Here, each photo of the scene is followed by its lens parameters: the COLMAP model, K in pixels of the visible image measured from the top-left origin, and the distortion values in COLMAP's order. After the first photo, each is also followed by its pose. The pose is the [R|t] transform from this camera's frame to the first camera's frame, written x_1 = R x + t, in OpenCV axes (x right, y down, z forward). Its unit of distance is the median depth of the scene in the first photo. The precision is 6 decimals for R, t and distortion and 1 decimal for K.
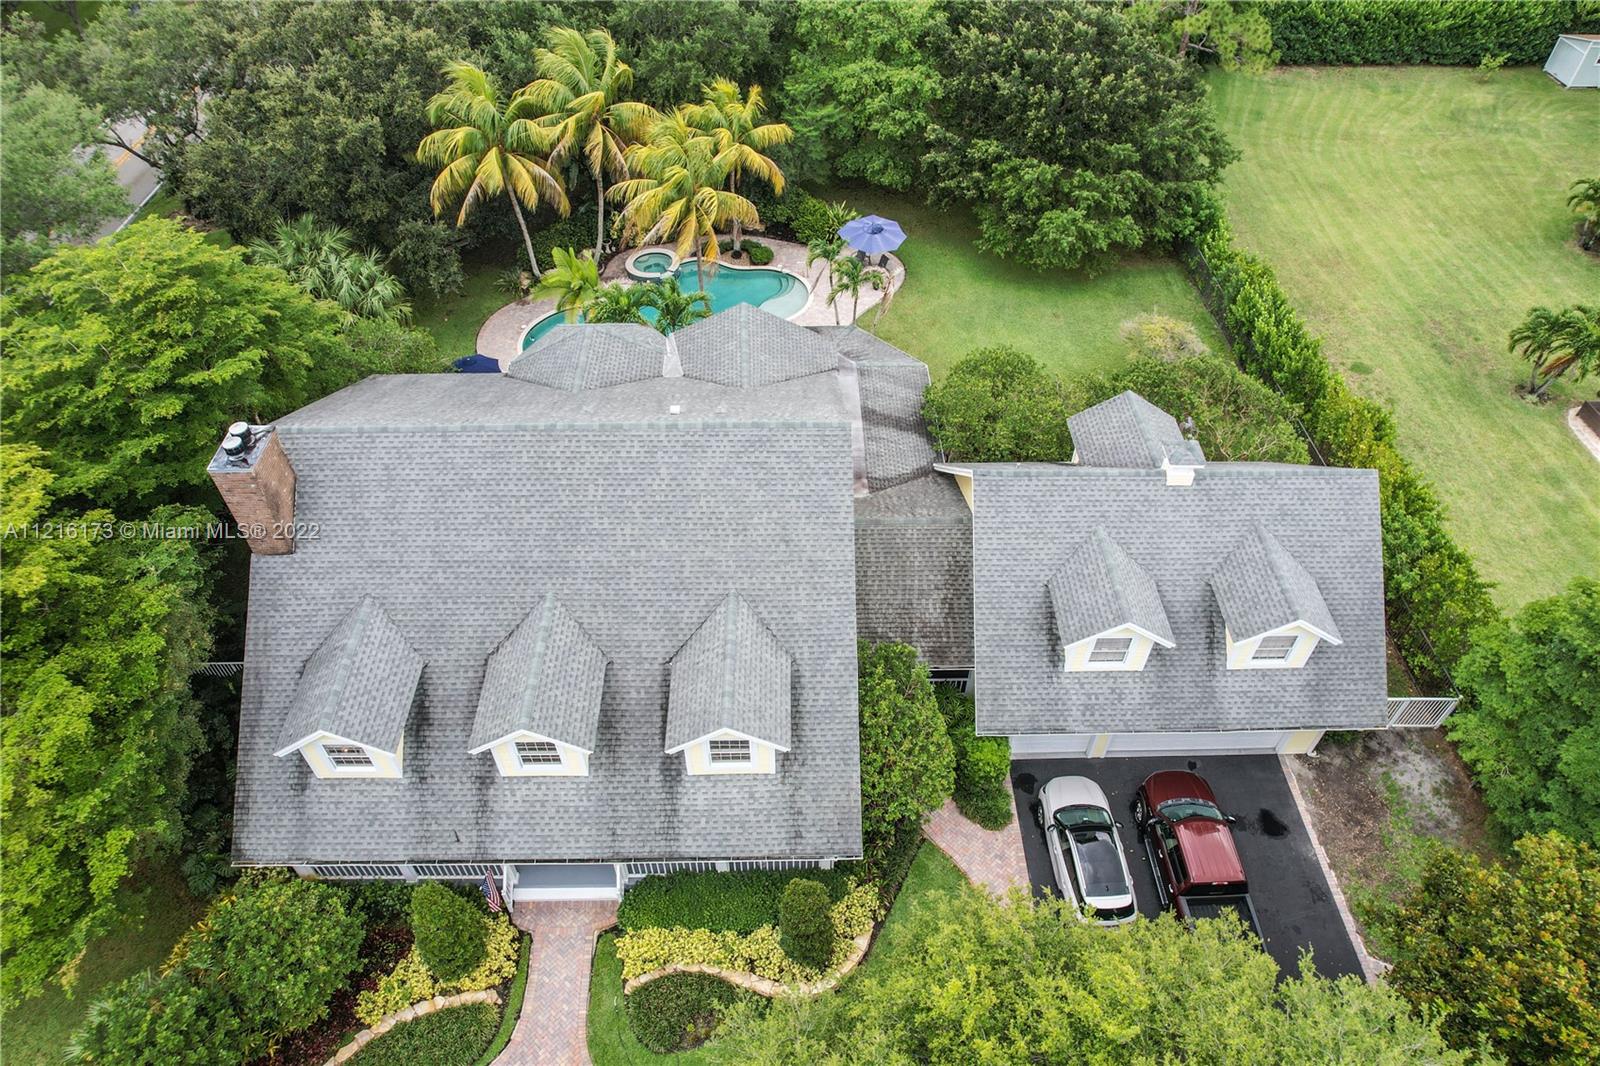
lens RADIAL K [[1008.1, 0, 801.6], [0, 1008.1, 542.1], [0, 0, 1]] dist [-0.054615, 0.036508]
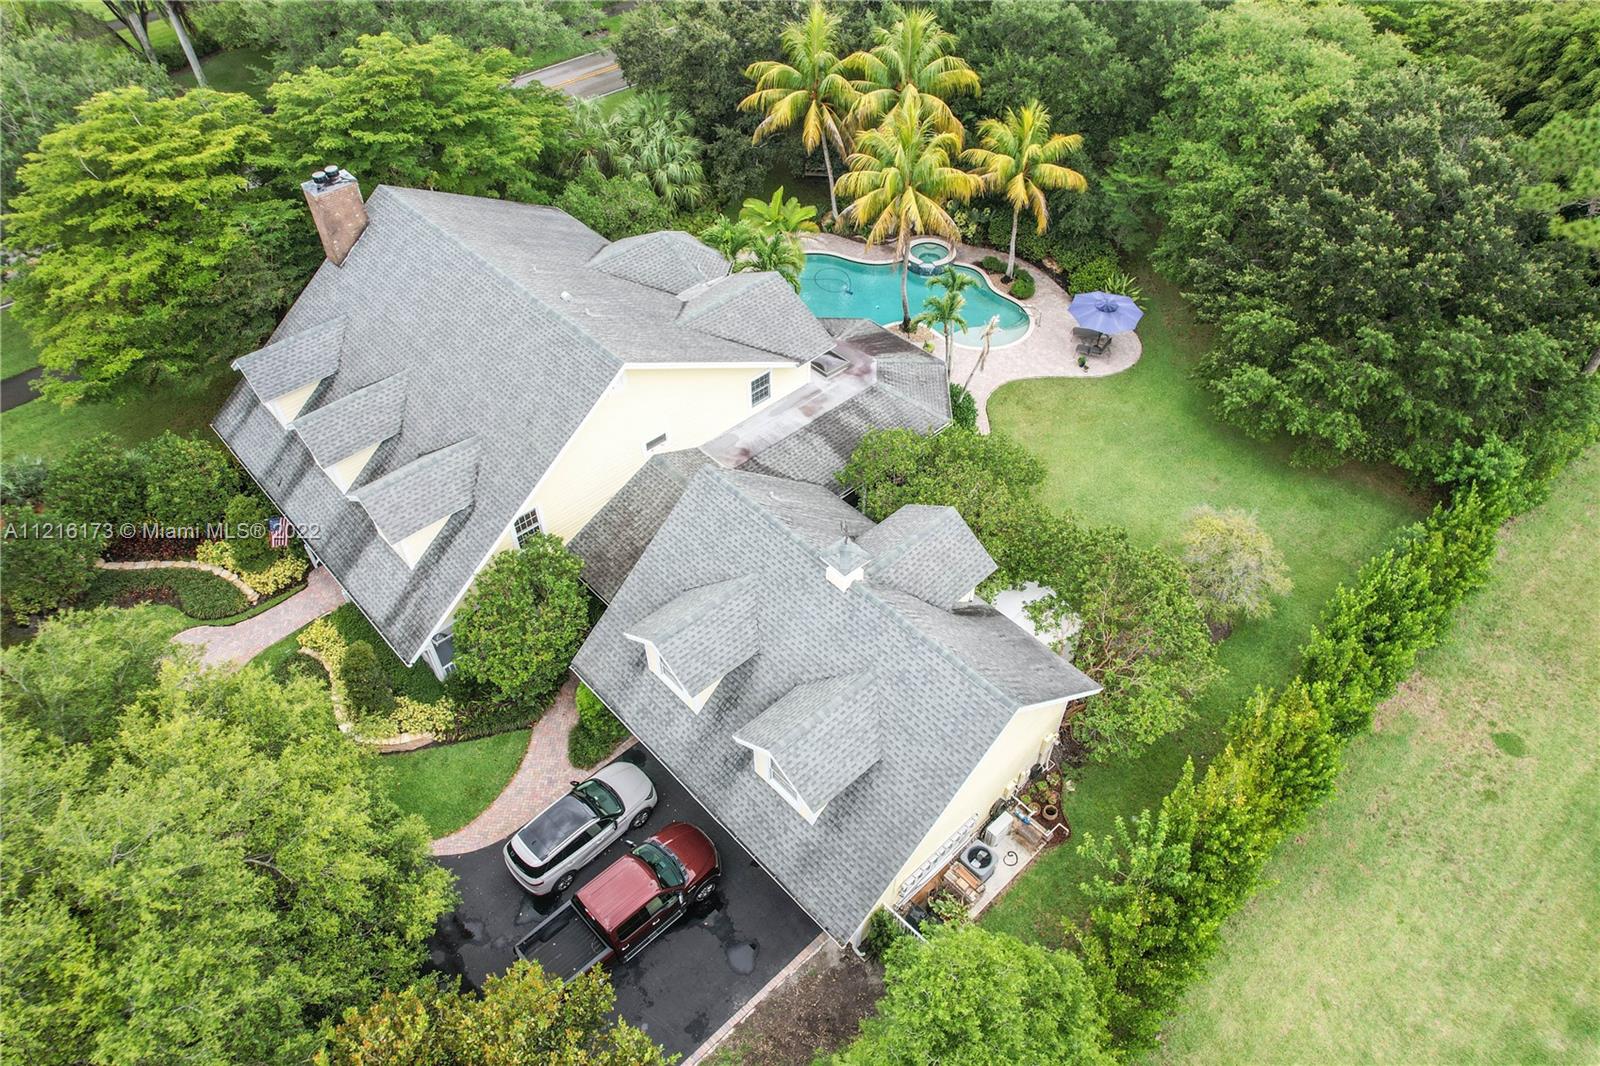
lens RADIAL K [[1008.1, 0, 803.7], [0, 1008.1, 540.5], [0, 0, 1]] dist [-0.054615, 0.036508]
pose [[0.672351, 0.528882, -0.517908, 0.882615], [-0.528943, 0.832721, 0.163688, -0.247298], [0.517845, 0.163888, 0.839629, 0.203480]]
